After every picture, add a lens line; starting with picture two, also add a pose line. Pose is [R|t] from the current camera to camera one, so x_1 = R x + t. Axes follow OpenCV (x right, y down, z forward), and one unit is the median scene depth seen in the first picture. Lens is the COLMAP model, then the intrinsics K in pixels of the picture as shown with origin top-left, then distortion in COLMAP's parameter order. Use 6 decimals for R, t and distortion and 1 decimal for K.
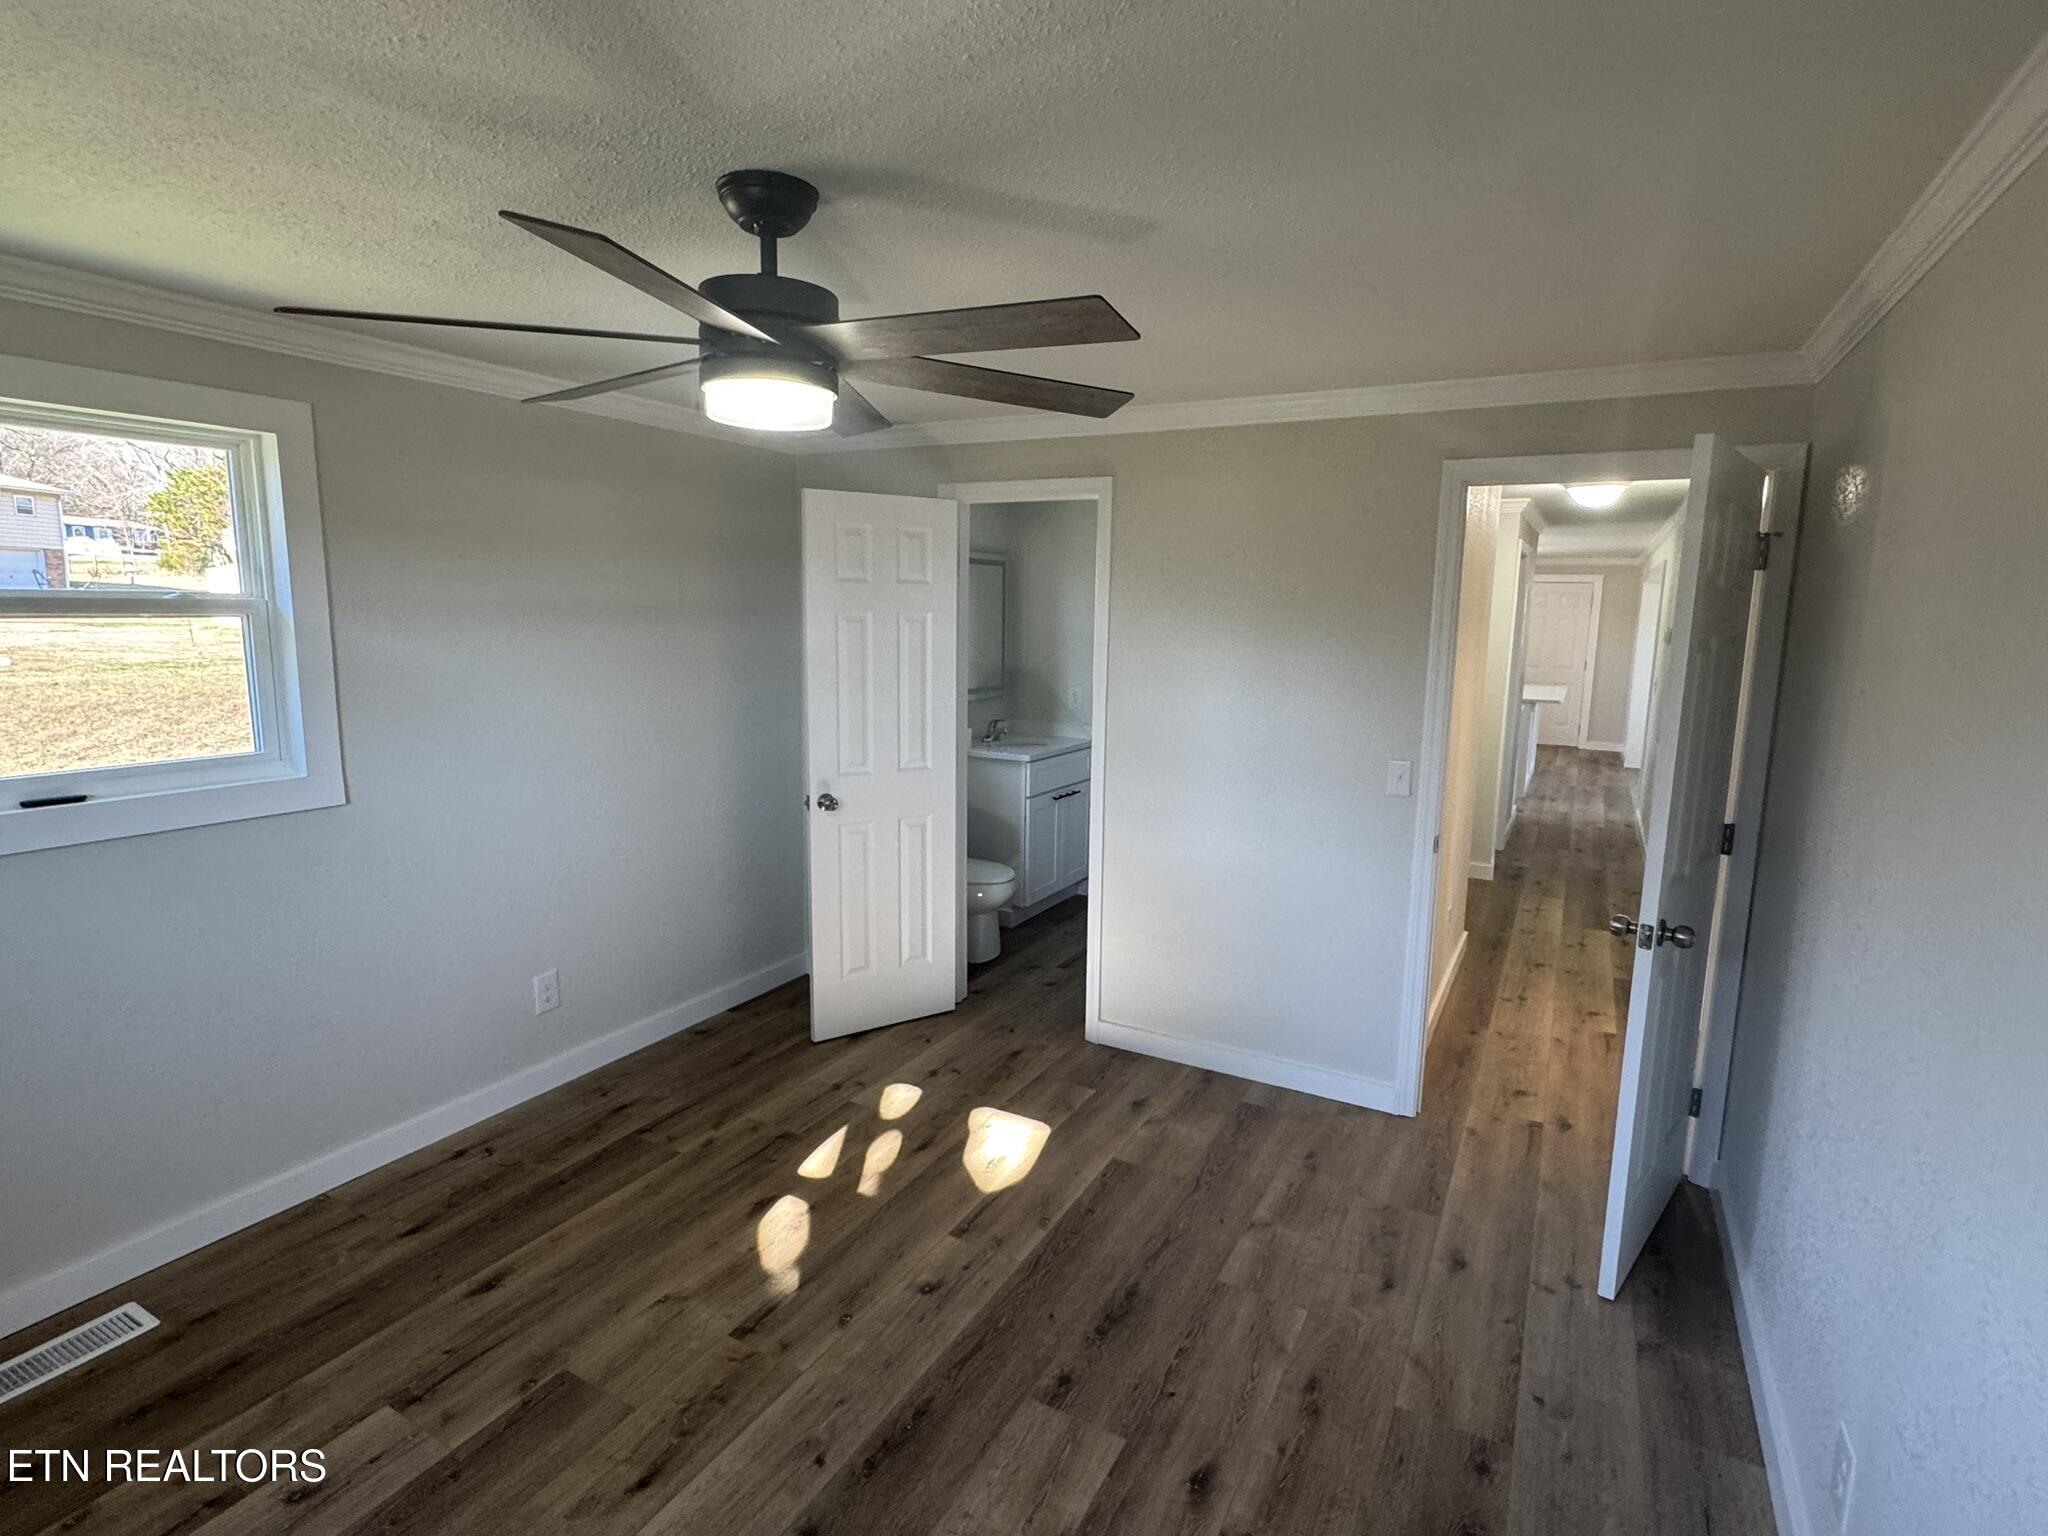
lens RADIAL K [[1036.1, 0, 1028.6], [0, 1036.1, 762.8], [0, 0, 1]] dist [-0.003647, 0.001045]
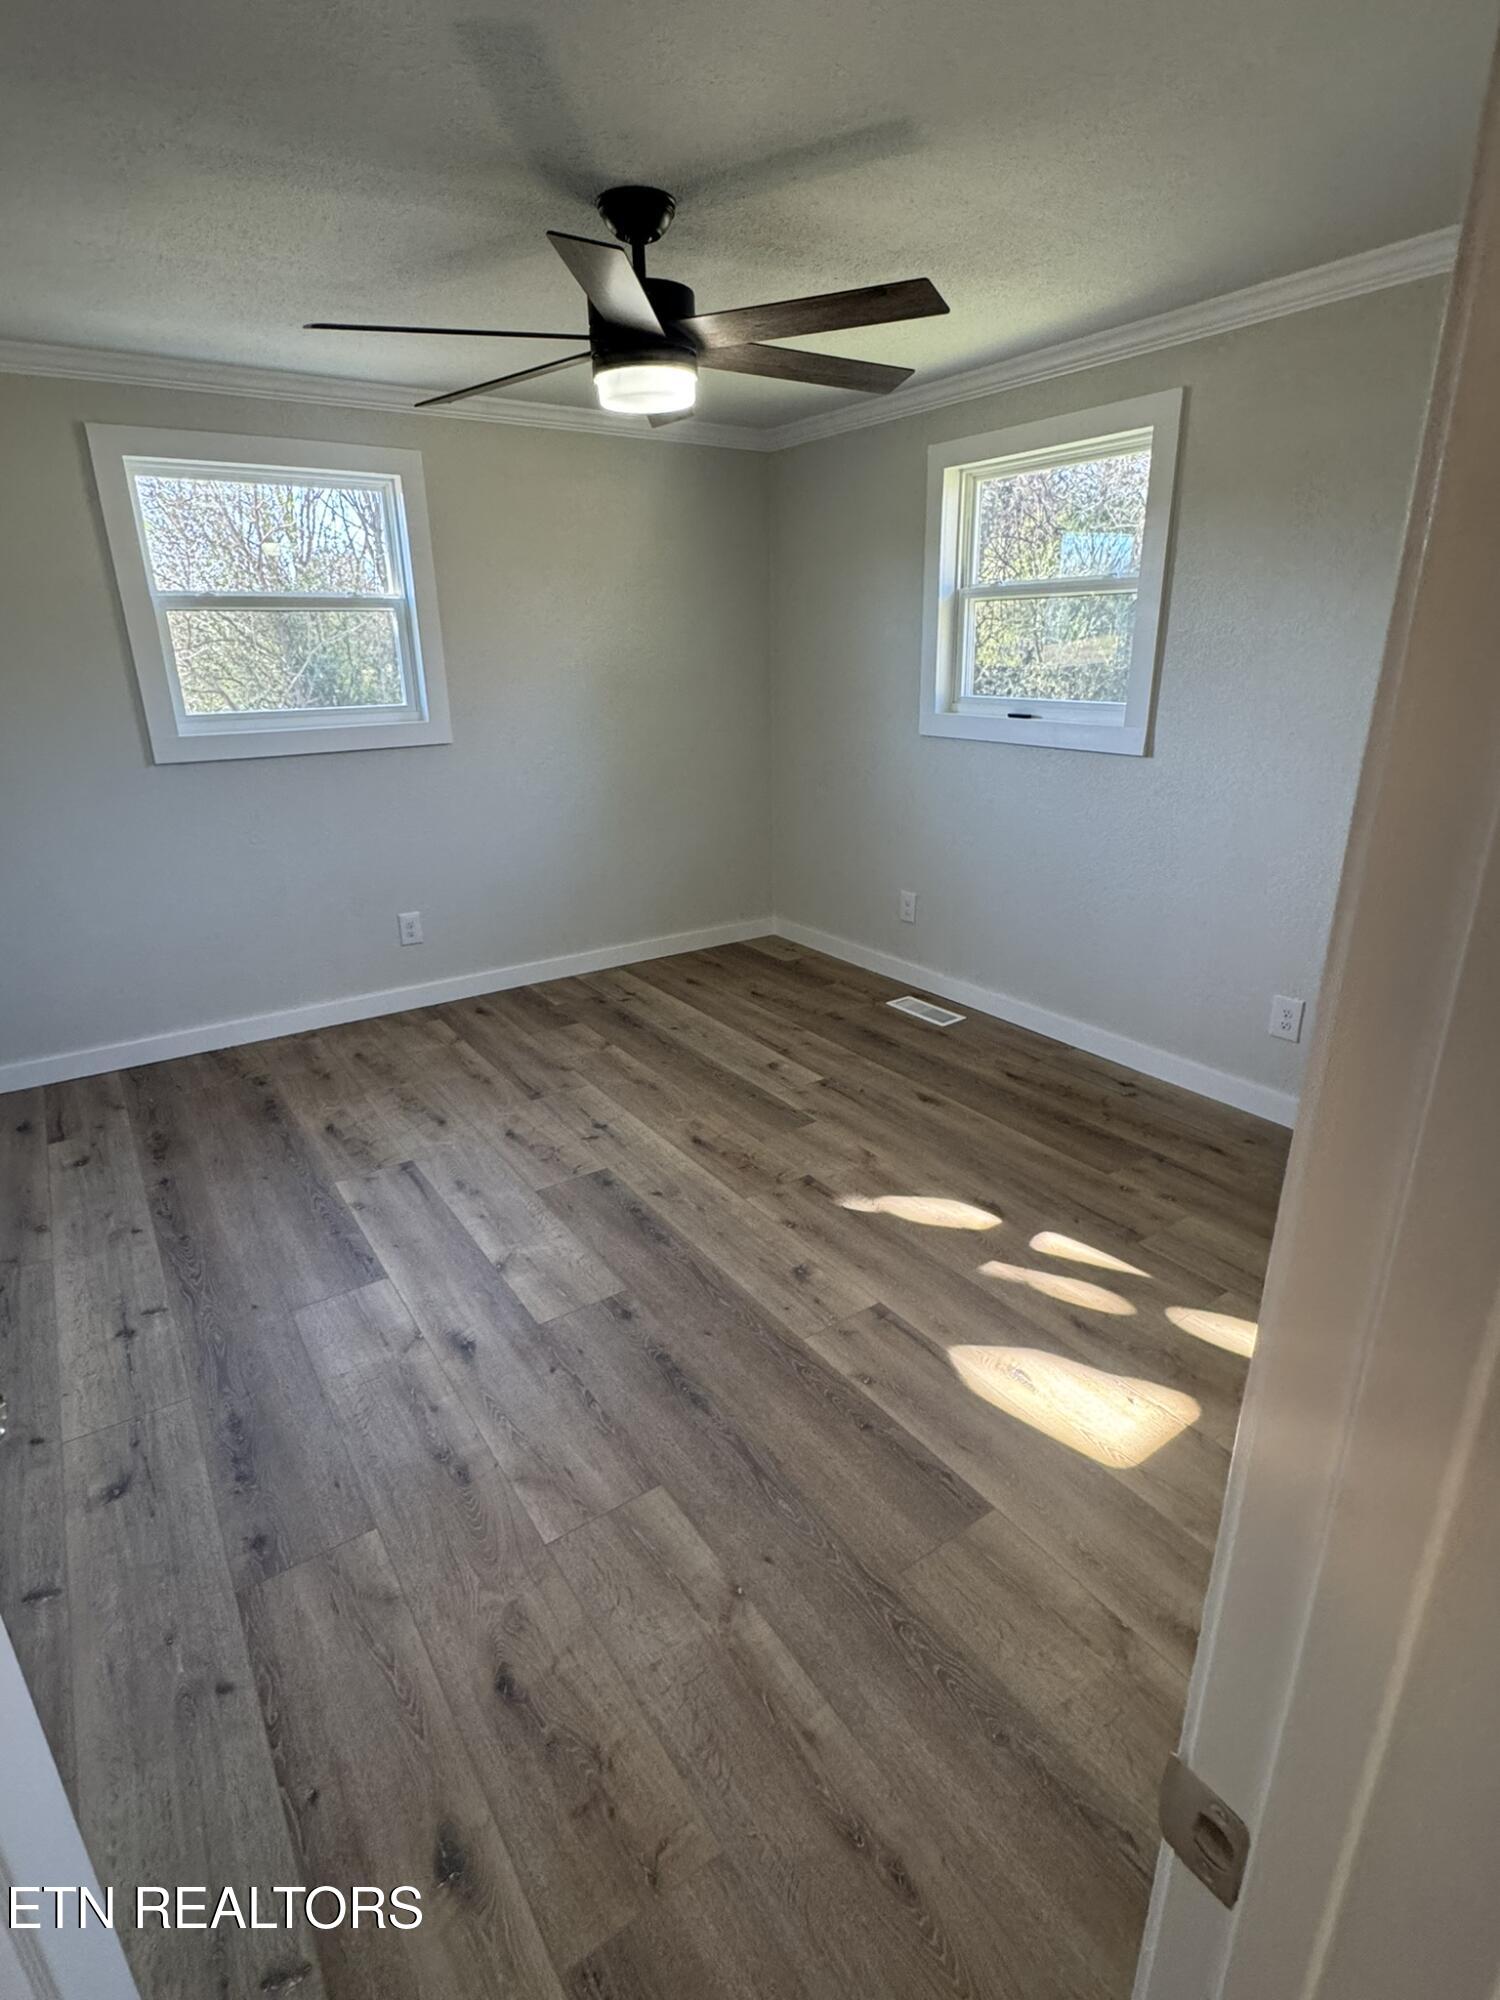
lens RADIAL K [[1011.9, 0, 759.6], [0, 1011.9, 1002.7], [0, 0, 1]] dist [-0.003647, 0.001045]
pose [[-0.458320, 0.291485, -0.839630, 0.635287], [-0.123513, 0.914637, 0.384945, -0.099225], [0.880163, 0.280133, -0.383194, 1.203071]]
